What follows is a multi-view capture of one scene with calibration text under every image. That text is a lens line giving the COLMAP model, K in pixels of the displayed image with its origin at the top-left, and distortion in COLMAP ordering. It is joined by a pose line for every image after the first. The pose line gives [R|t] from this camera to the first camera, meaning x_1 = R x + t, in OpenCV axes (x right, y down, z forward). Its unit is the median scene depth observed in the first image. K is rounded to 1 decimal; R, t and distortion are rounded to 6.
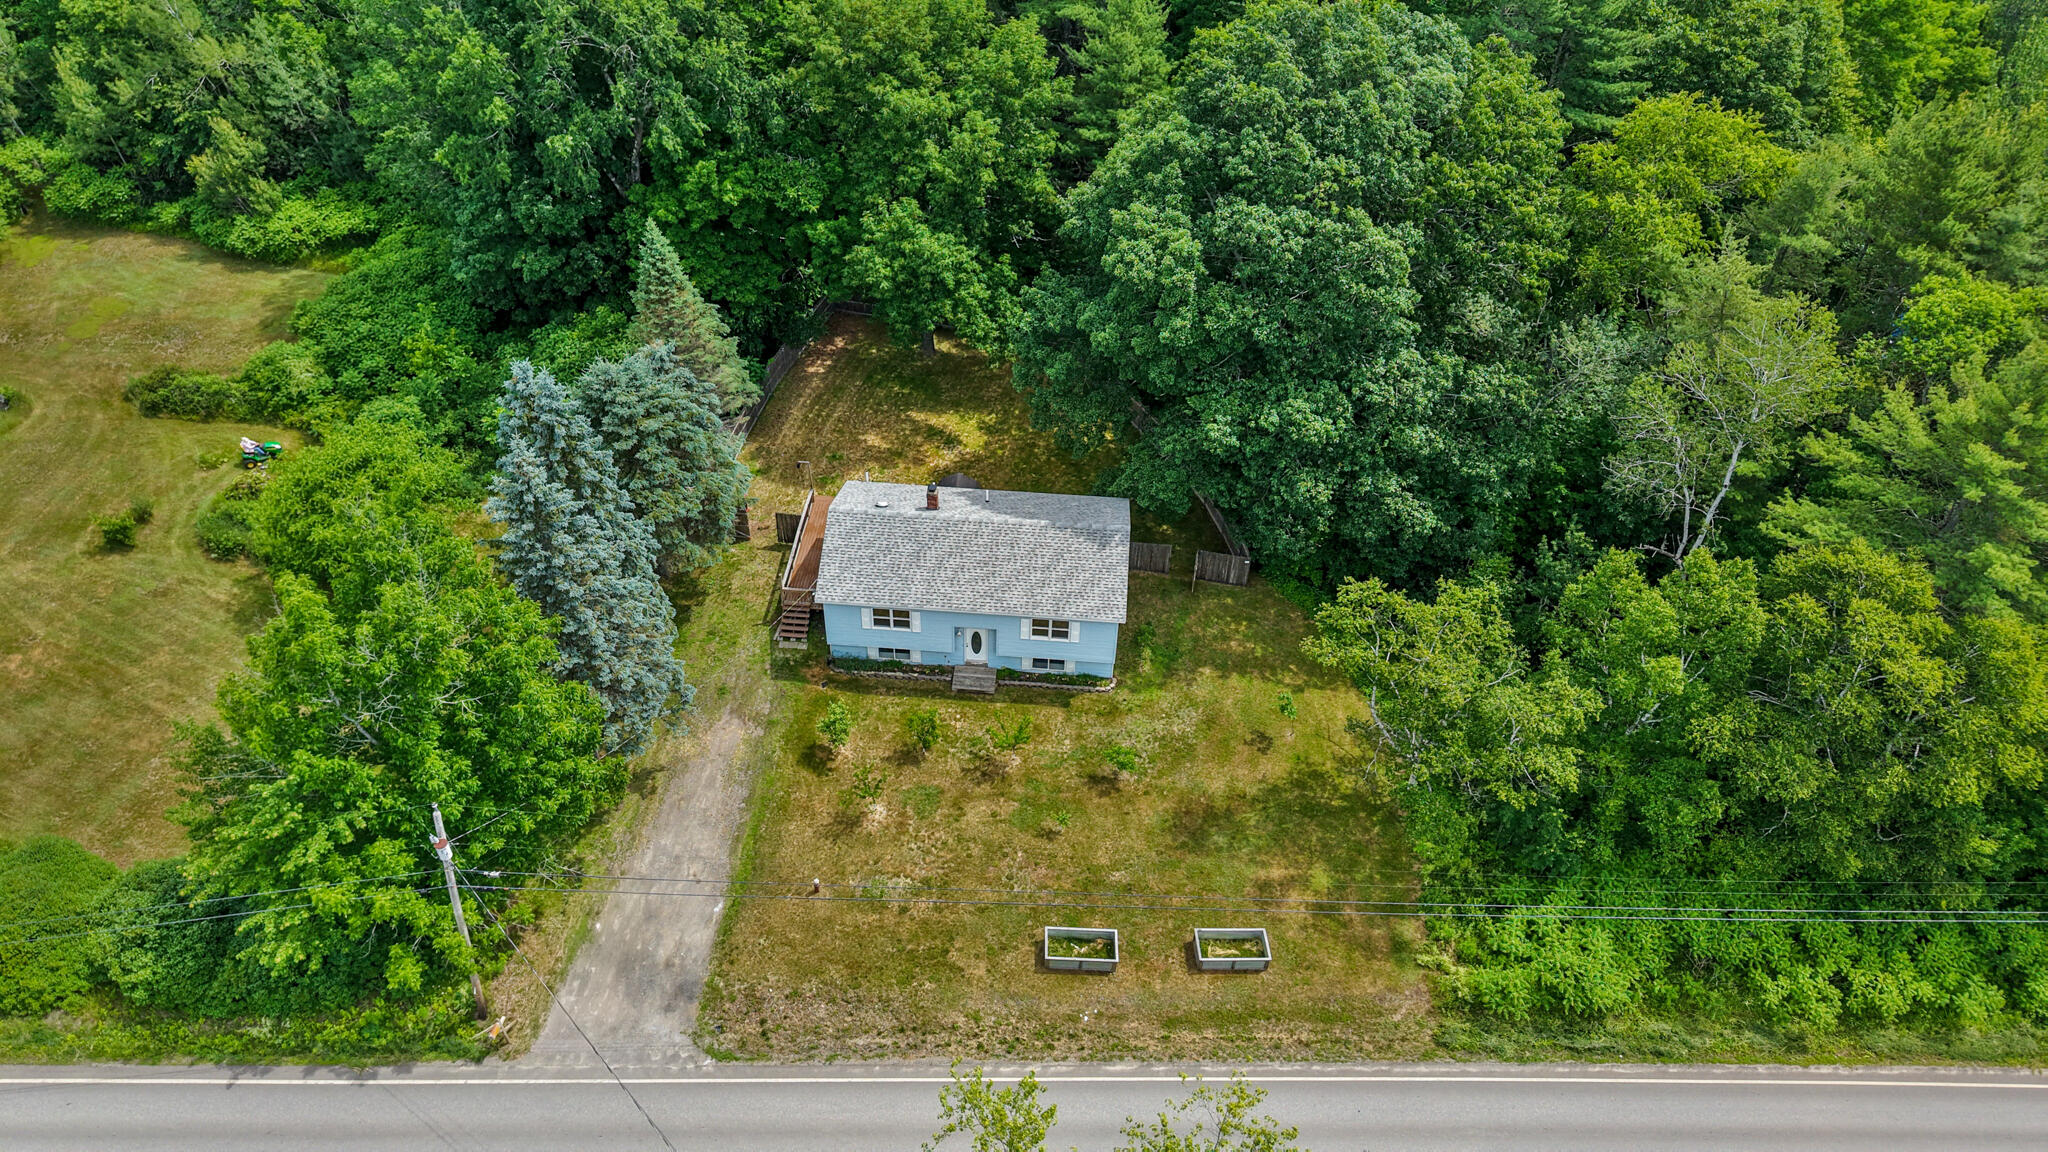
lens RADIAL K [[1380.4, 0, 1027.0], [0, 1380.4, 571.5], [0, 0, 1]] dist [0.056896, -0.070823]
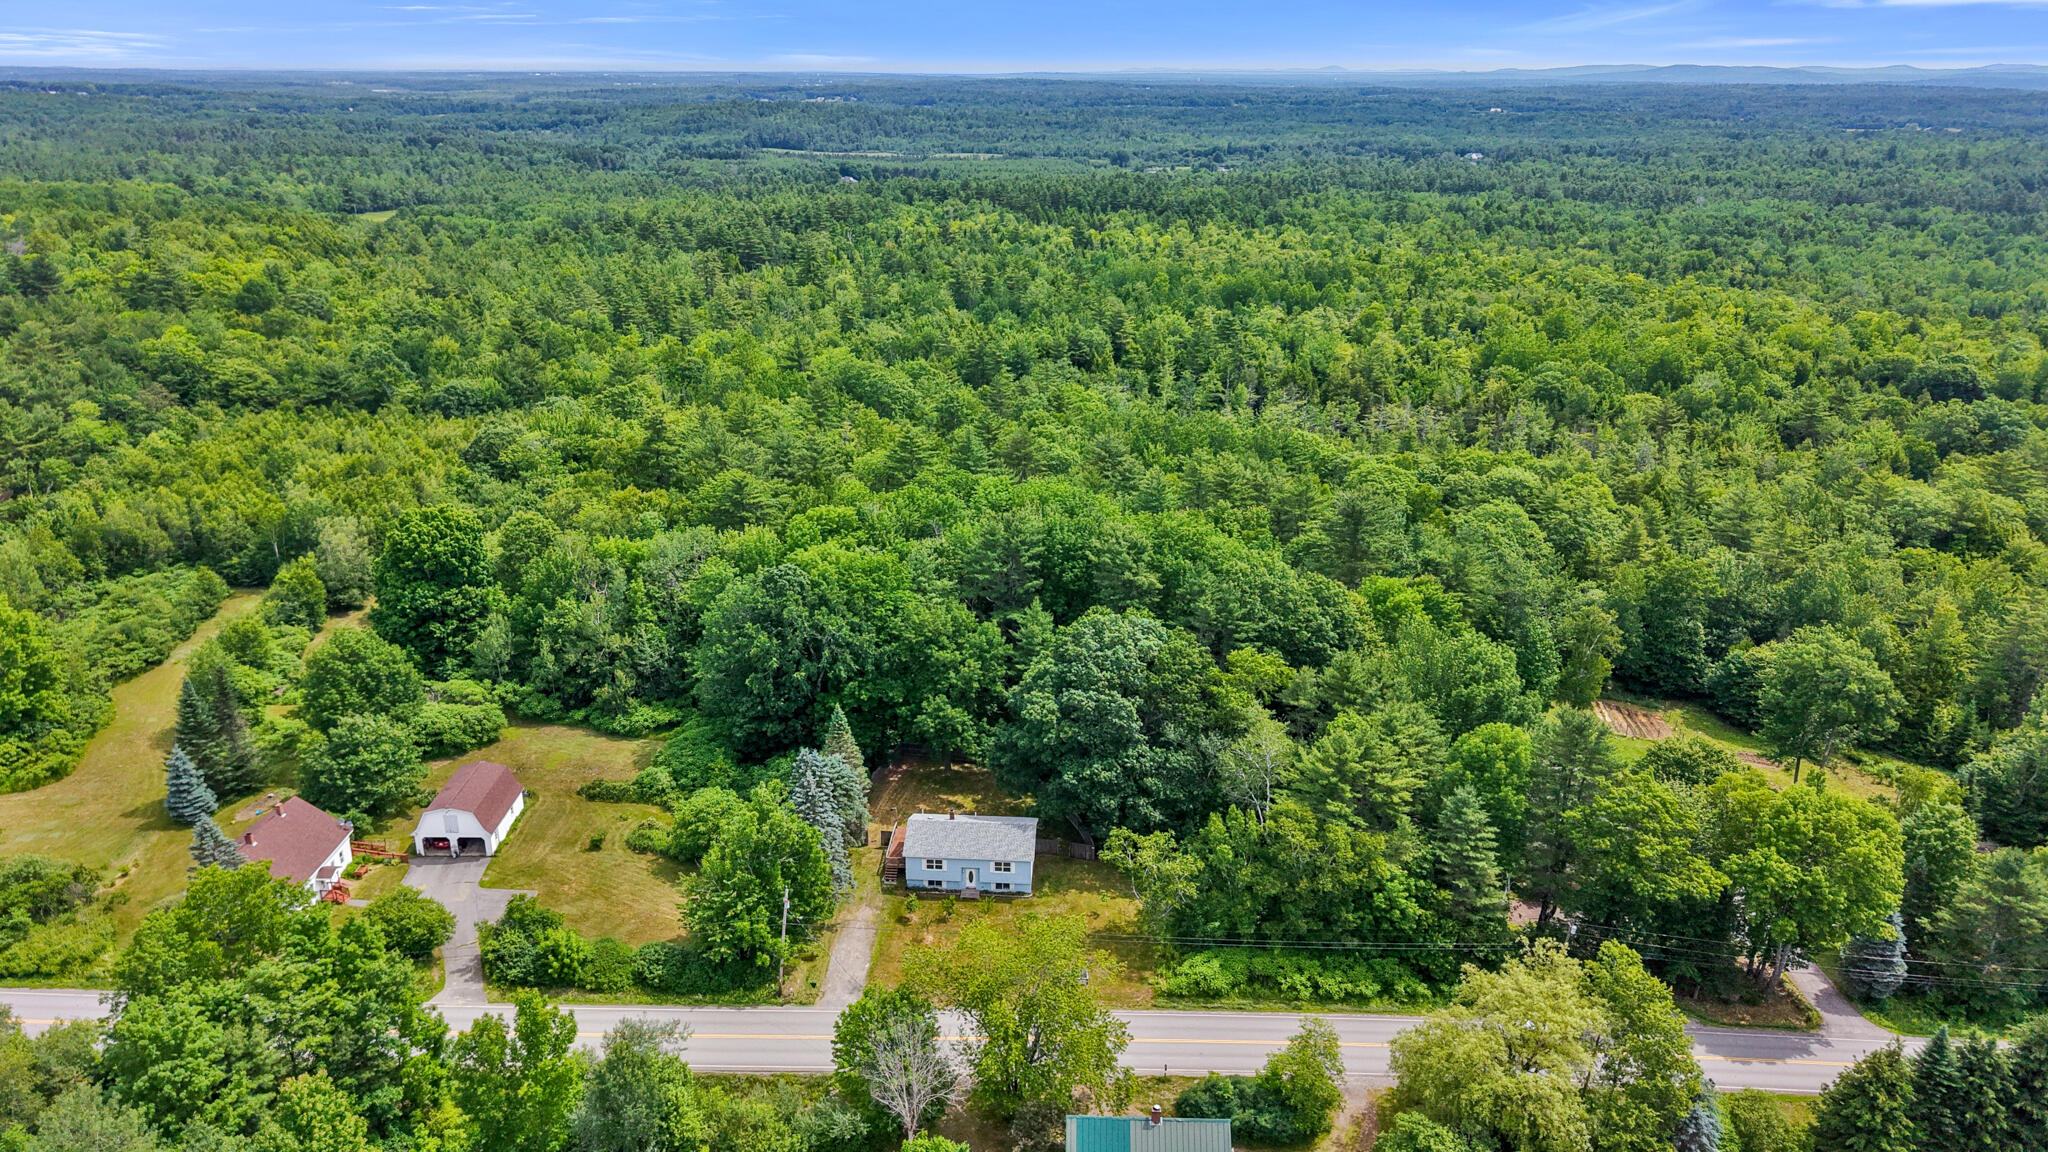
lens RADIAL K [[1380.4, 0, 1027.0], [0, 1380.4, 571.5], [0, 0, 1]] dist [0.056896, -0.070823]
pose [[0.999827, -0.018509, 0.001686, 0.063226], [0.017794, 0.927115, -0.374355, 0.452602], [0.005365, 0.374321, 0.927284, -1.354805]]
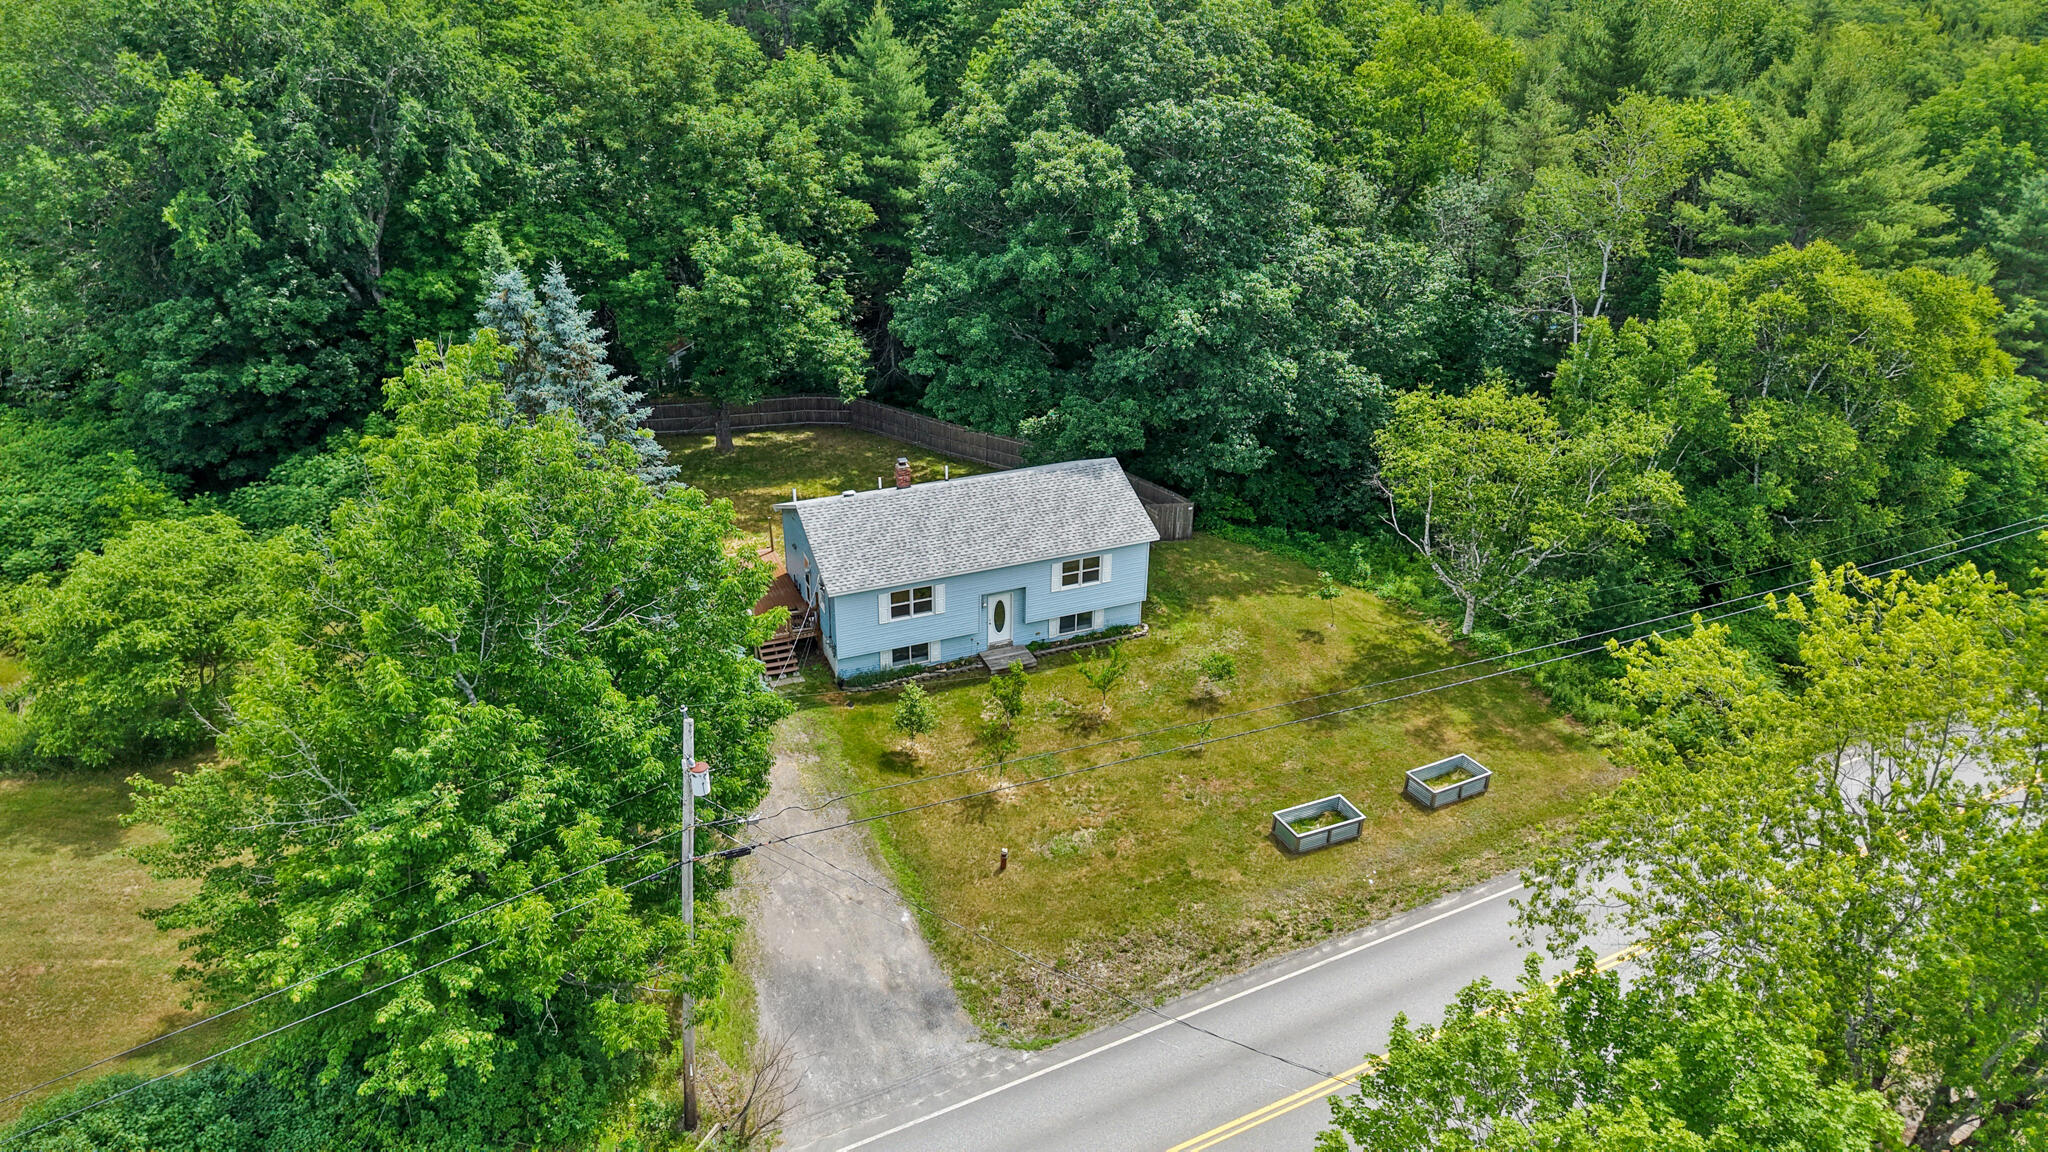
lens RADIAL K [[1365.1, 0, 1025.4], [0, 1365.1, 584.1], [0, 0, 1]] dist [0.050882, -0.065235]
pose [[0.891509, -0.218049, 0.397073, -0.366646], [0.308729, 0.933902, -0.180315, 0.196746], [-0.331509, 0.283341, 0.899900, 0.213205]]
